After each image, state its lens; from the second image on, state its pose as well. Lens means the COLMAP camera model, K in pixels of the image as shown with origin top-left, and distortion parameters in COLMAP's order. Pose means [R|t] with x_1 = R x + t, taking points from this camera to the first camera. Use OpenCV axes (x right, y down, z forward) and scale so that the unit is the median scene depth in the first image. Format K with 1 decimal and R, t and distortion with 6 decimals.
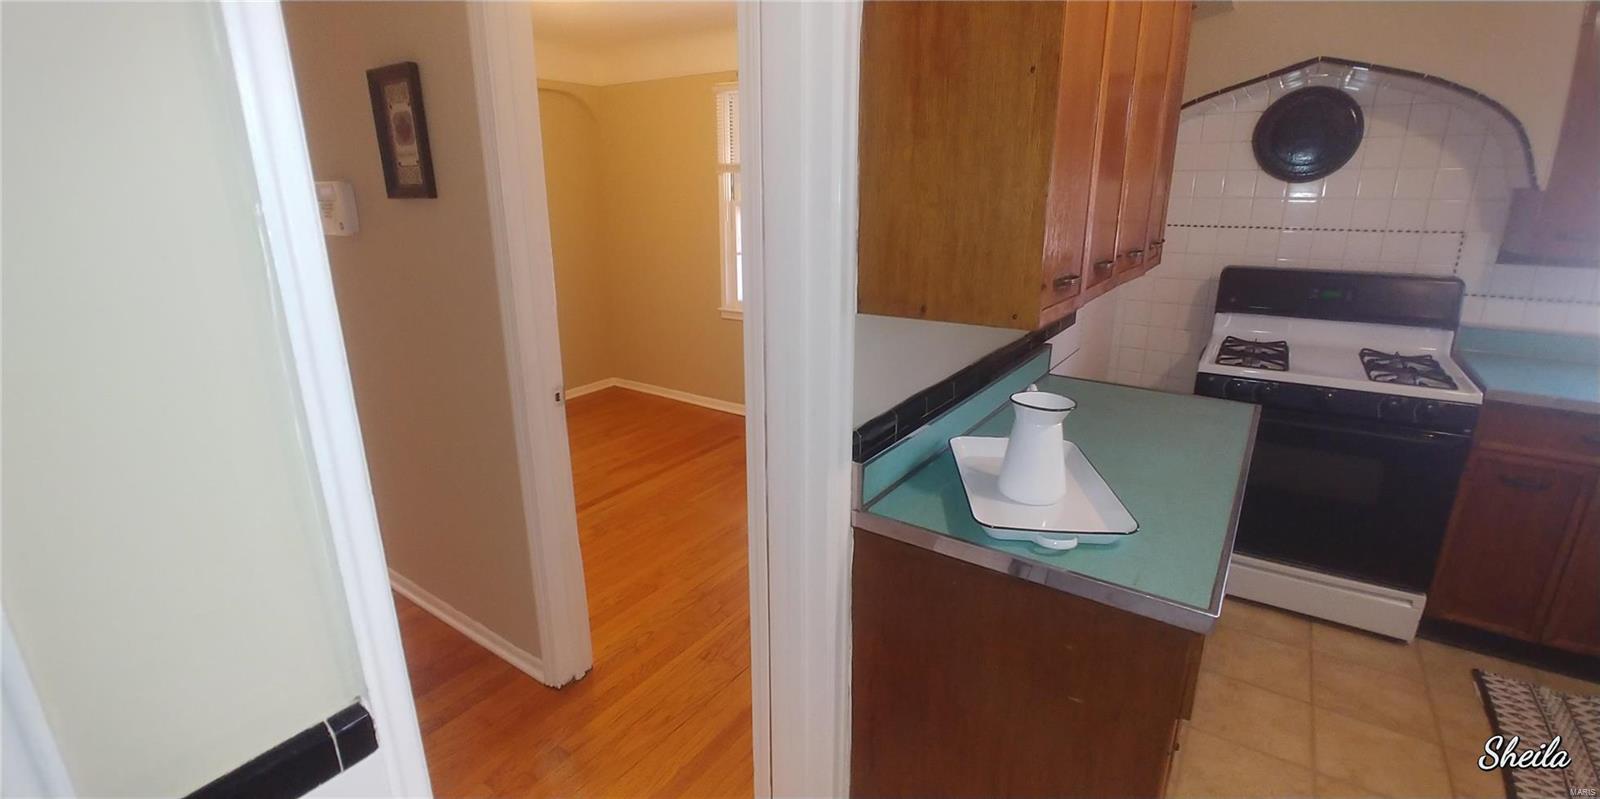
lens RADIAL K [[696.5, 0, 795.7], [0, 696.5, 392.4], [0, 0, 1]] dist [-0.028306, 0.001324]
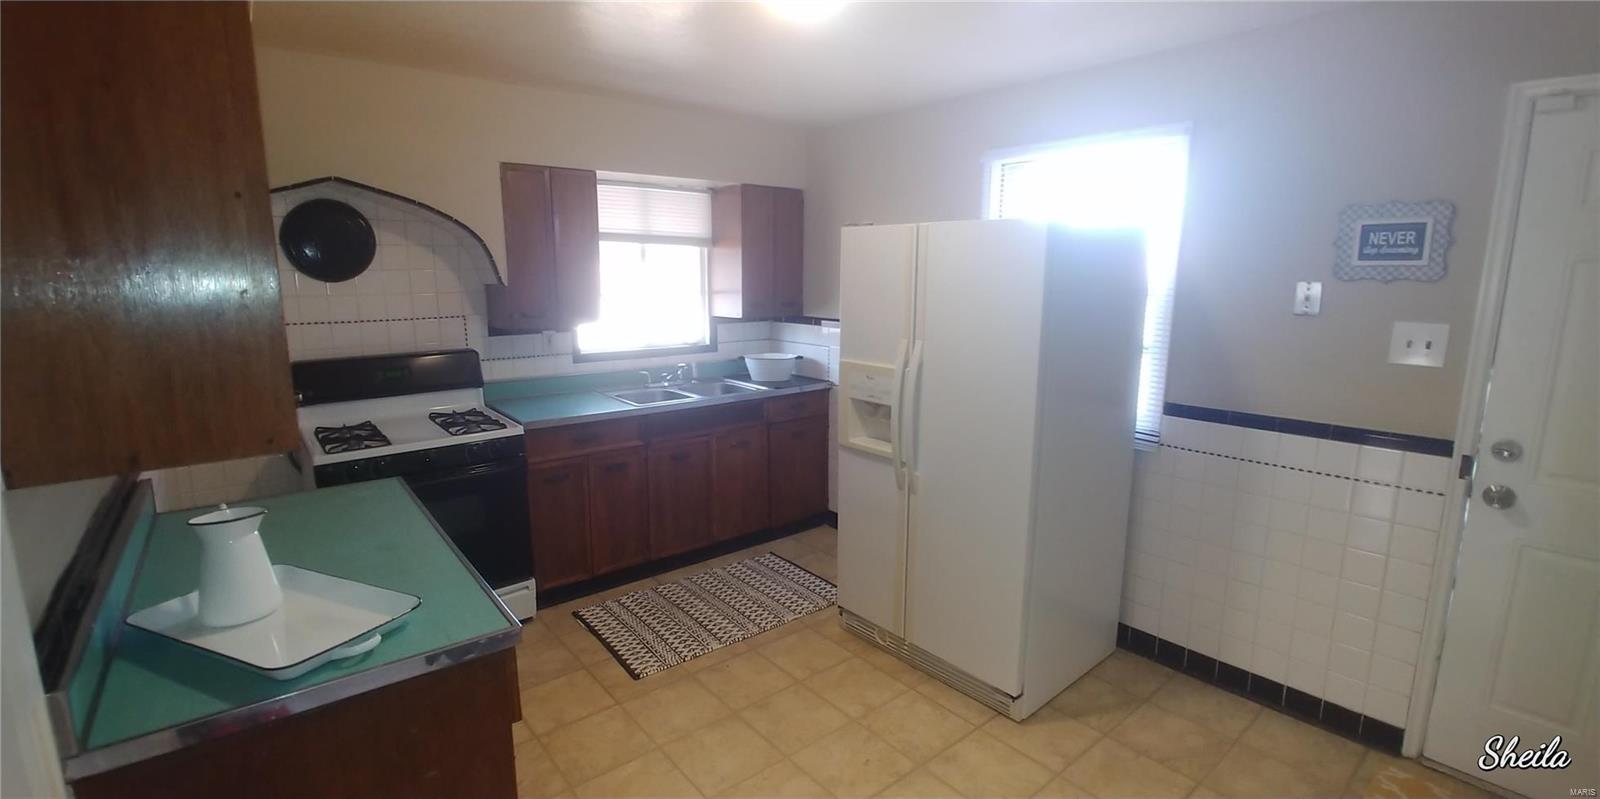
lens RADIAL K [[696.5, 0, 795.7], [0, 696.5, 392.4], [0, 0, 1]] dist [-0.028306, 0.001324]
pose [[0.271081, -0.154077, 0.950145, -0.183002], [0.267908, 0.960178, 0.079269, -0.025958], [-0.924522, 0.233063, 0.301565, 0.012441]]
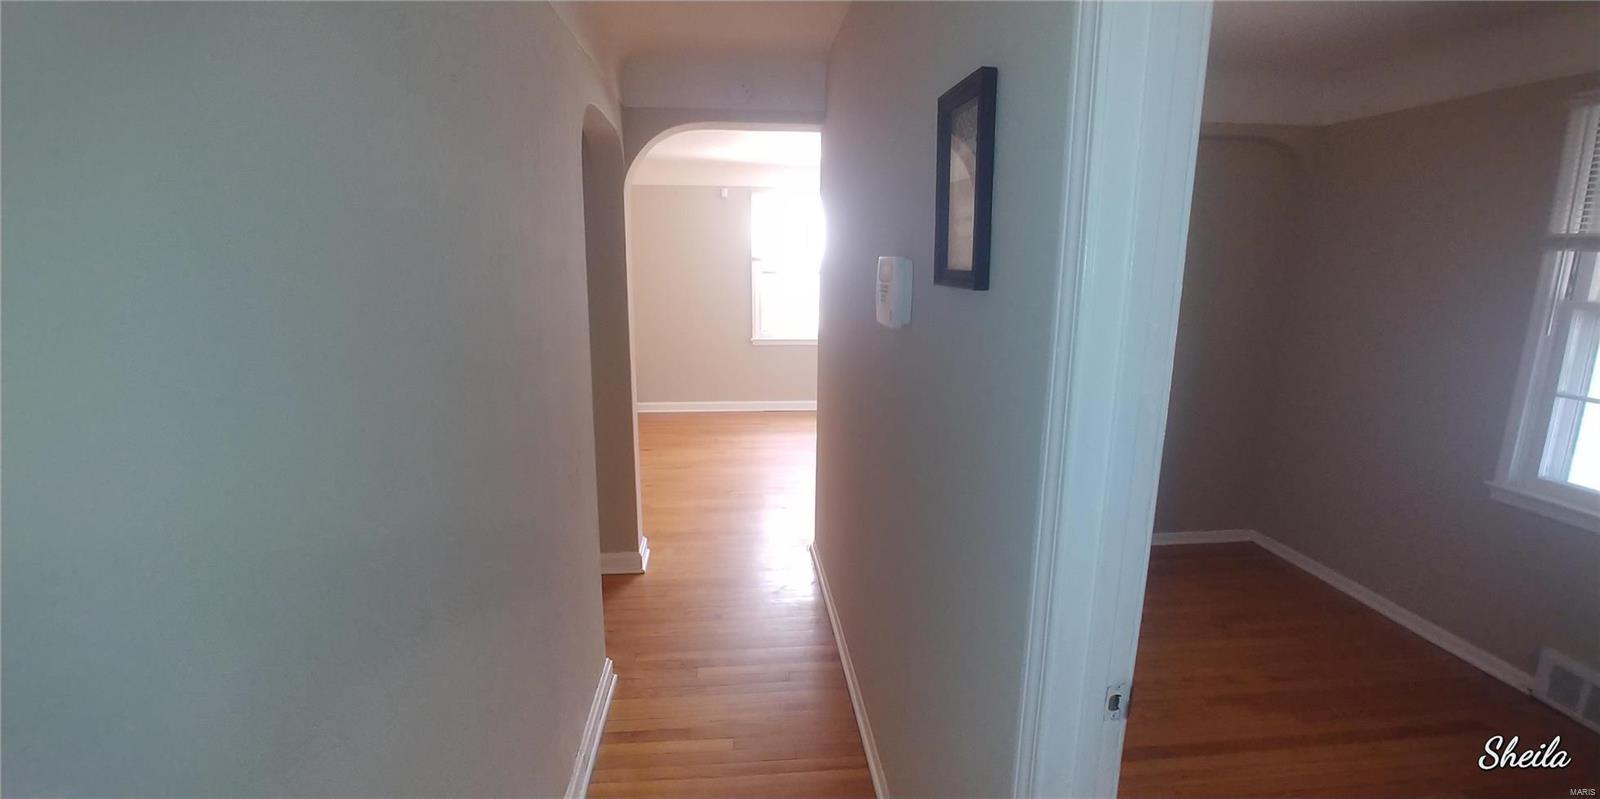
lens RADIAL K [[696.5, 0, 795.7], [0, 696.5, 392.4], [0, 0, 1]] dist [-0.028306, 0.001324]
pose [[0.640239, 0.159243, -0.751489, -0.136166], [-0.228902, 0.973384, 0.011247, -0.137563], [0.733279, 0.164816, 0.659650, 0.415449]]
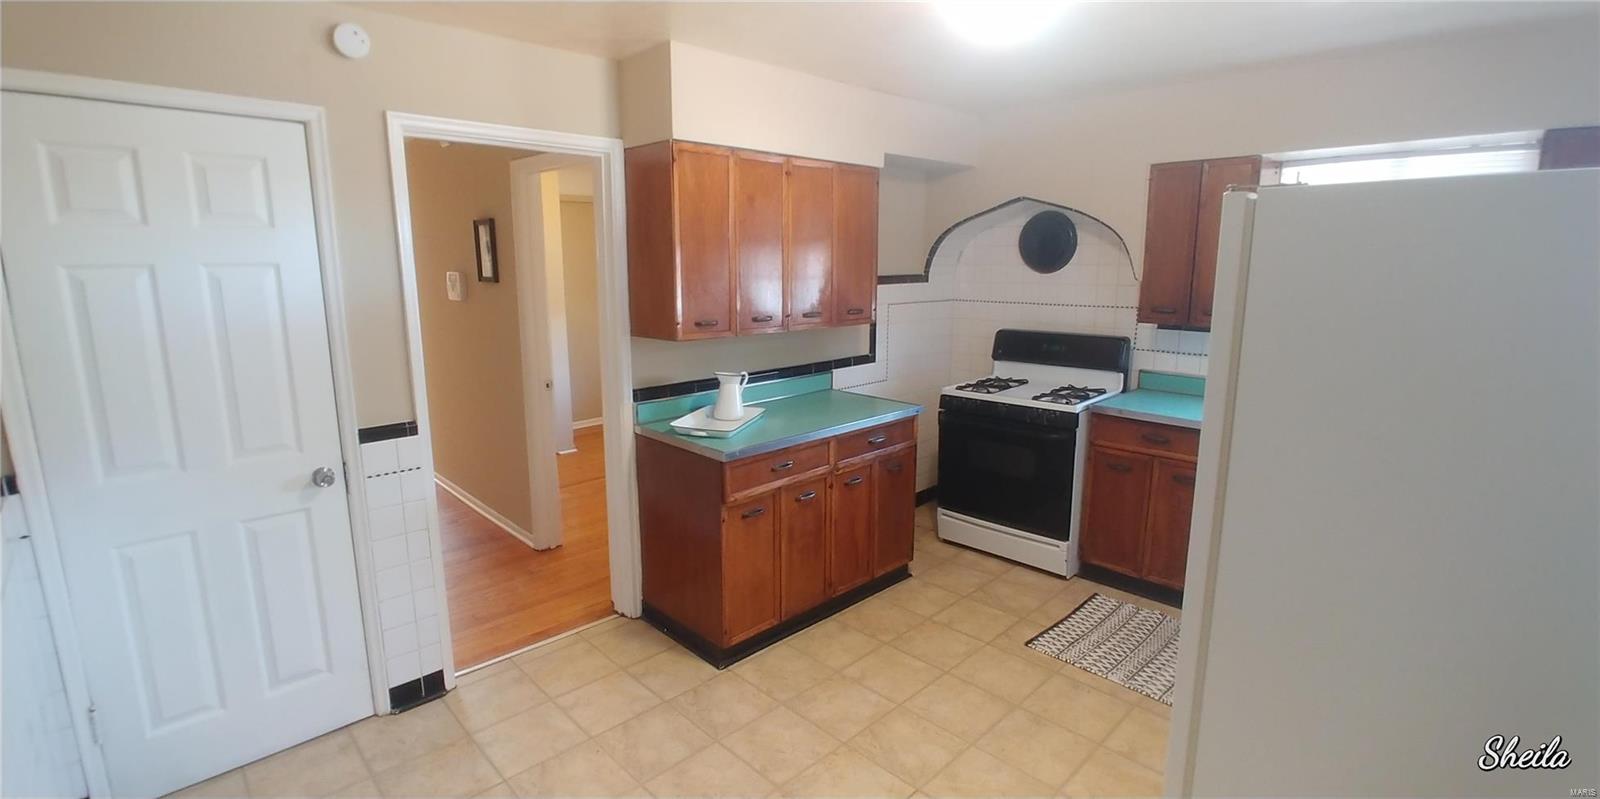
lens RADIAL K [[738.5, 0, 800.1], [0, 738.5, 393.9], [0, 0, 1]] dist [-0.032861, 0.000442]
pose [[0.980357, 0.039096, -0.193317, 0.641845], [-0.058673, 0.993592, -0.096603, 0.161783], [0.188301, 0.106048, 0.976369, -0.740458]]
